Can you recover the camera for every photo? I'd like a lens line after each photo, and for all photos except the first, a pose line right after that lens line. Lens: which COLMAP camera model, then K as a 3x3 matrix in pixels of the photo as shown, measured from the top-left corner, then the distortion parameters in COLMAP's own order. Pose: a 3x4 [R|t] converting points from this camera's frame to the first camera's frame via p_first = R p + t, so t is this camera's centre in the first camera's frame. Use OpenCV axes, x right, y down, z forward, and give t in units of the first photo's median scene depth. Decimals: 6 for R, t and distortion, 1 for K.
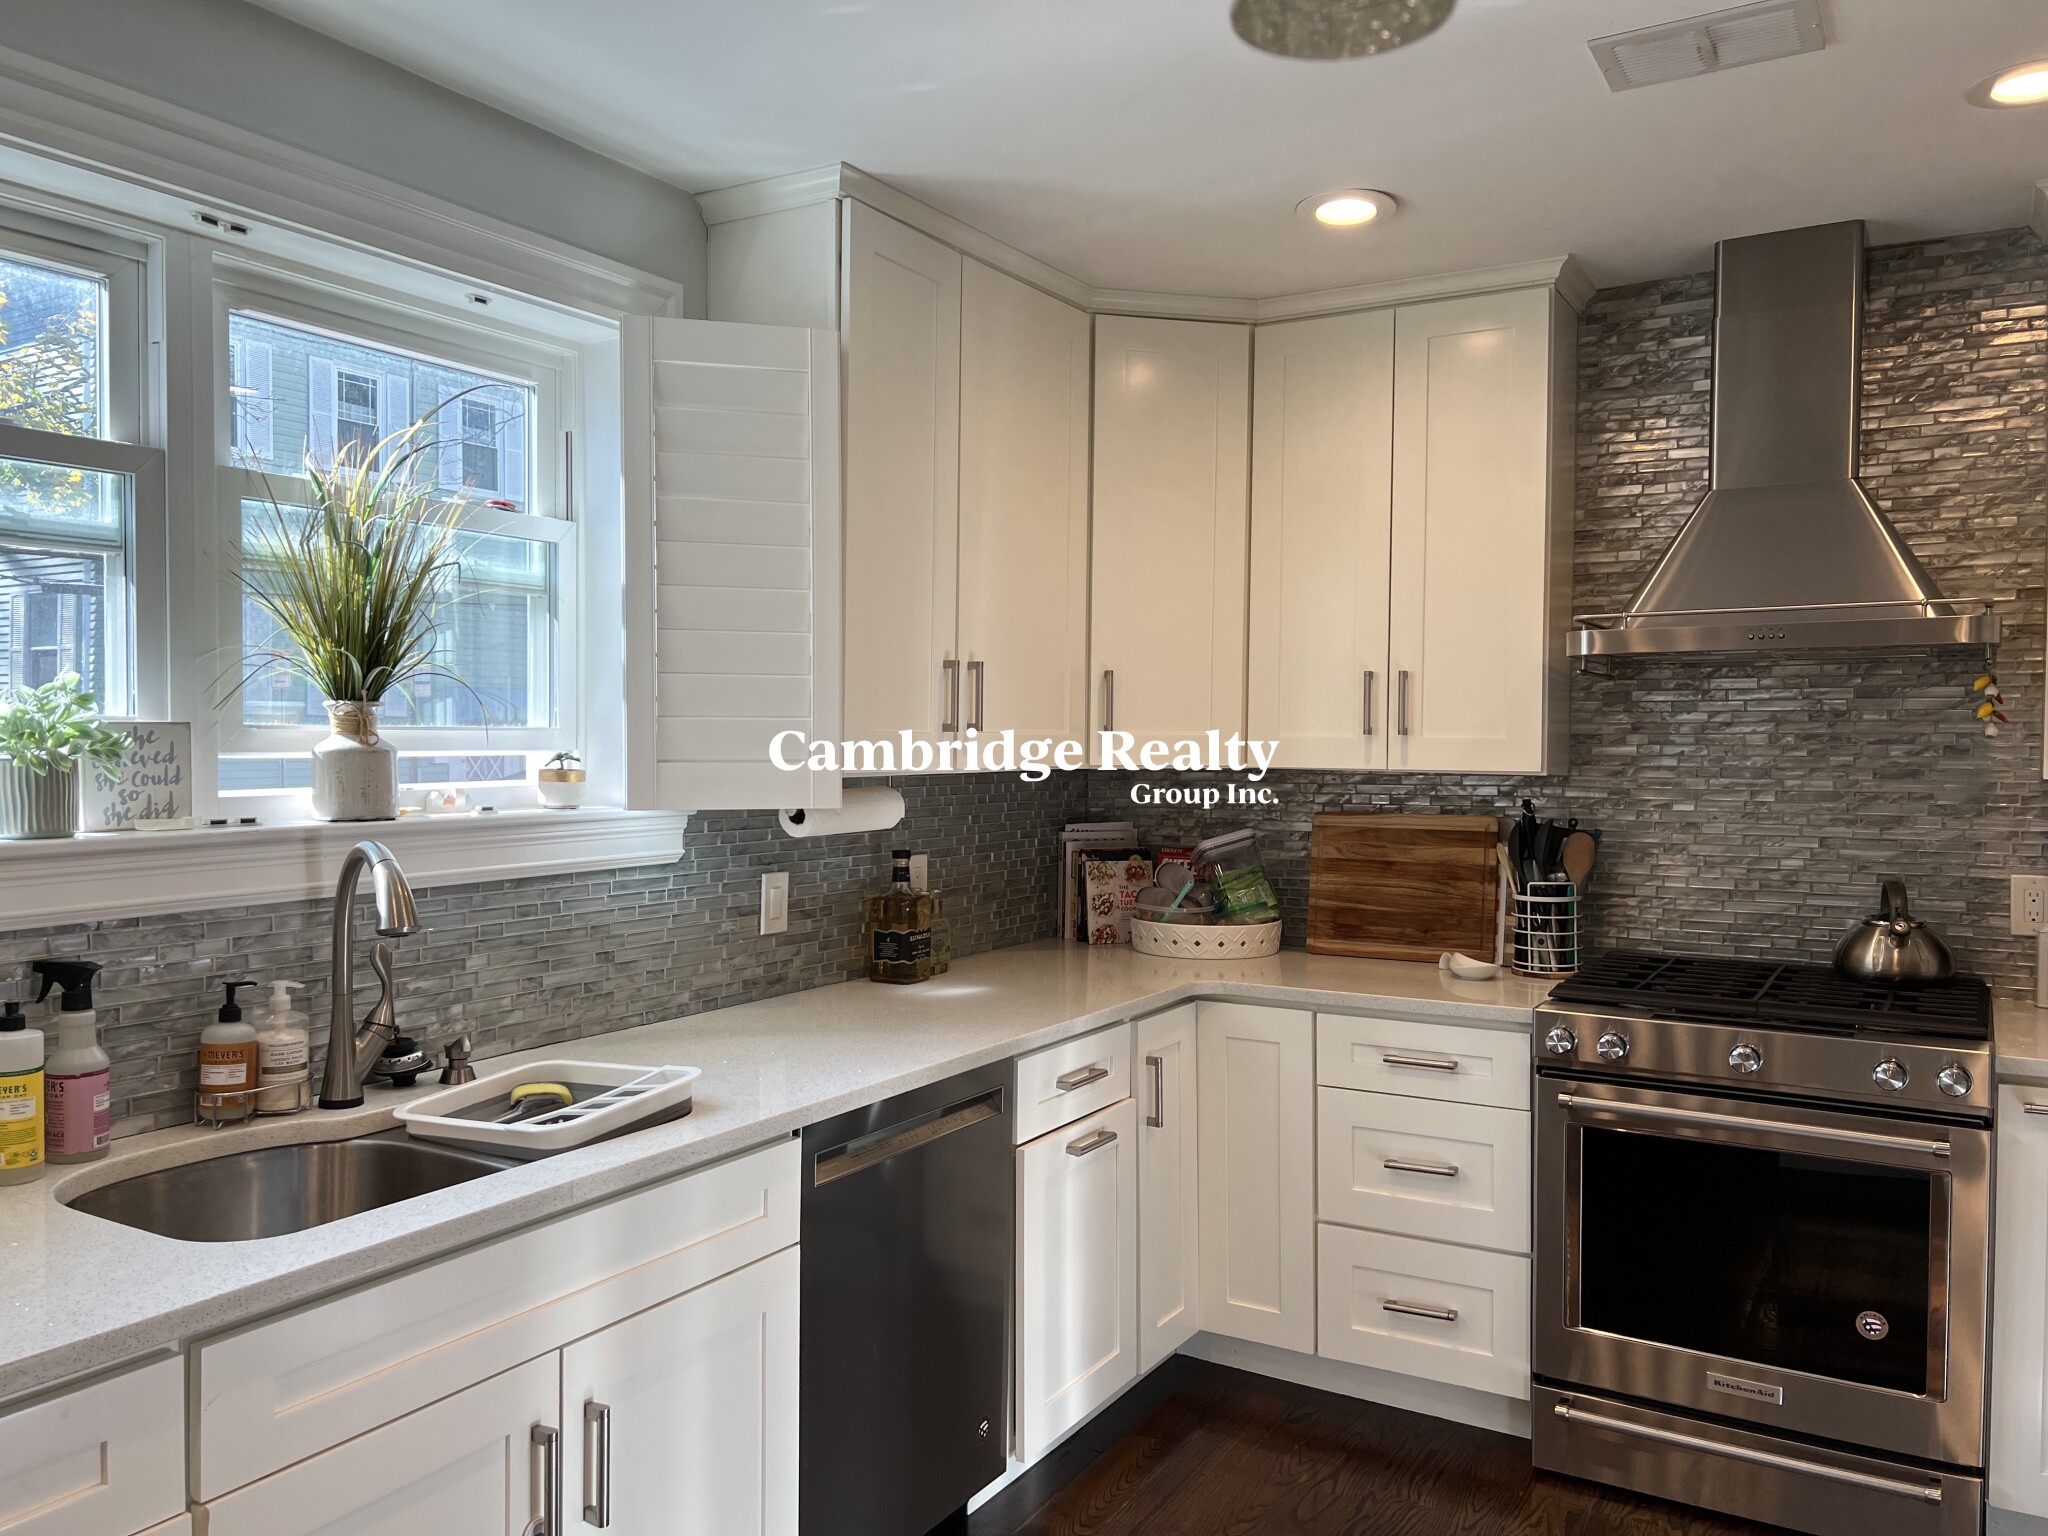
lens RADIAL K [[1561.2, 0, 1014.8], [0, 1561.2, 756.0], [0, 0, 1]] dist [0.048205, -0.062343]
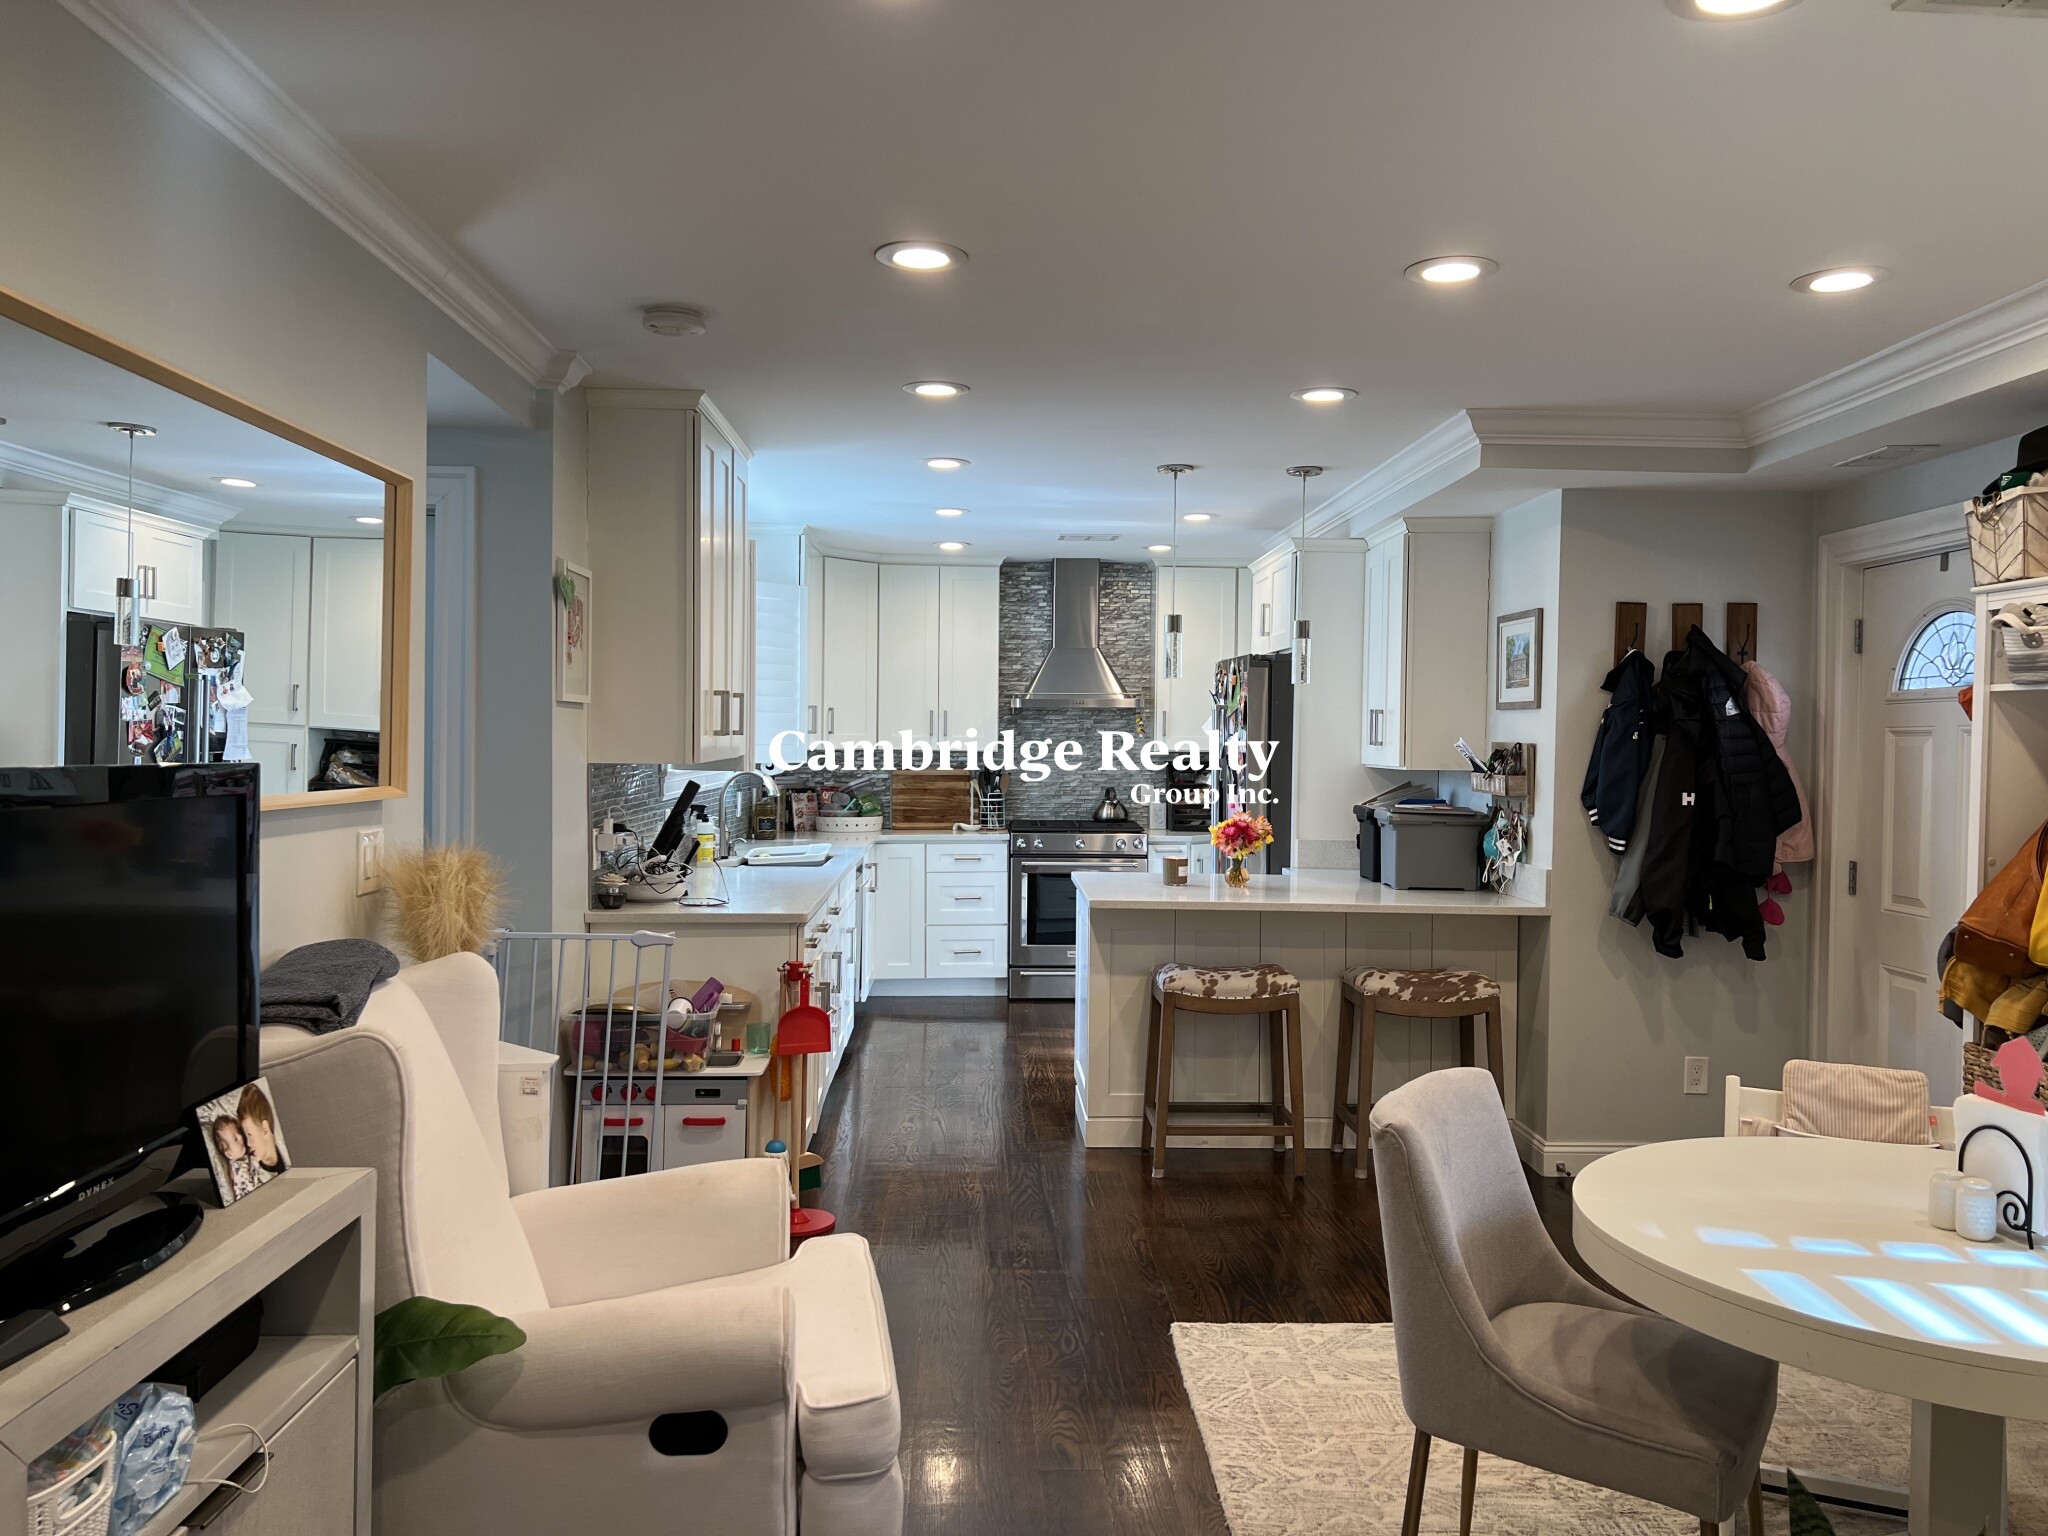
lens RADIAL K [[1561.2, 0, 1026.8], [0, 1561.2, 767.2], [0, 0, 1]] dist [0.048205, -0.062343]
pose [[0.824799, -0.003447, 0.565415, -1.074387], [0.005584, 0.999982, -0.002049, 0.043334], [-0.565398, 0.004847, 0.824804, -1.154157]]
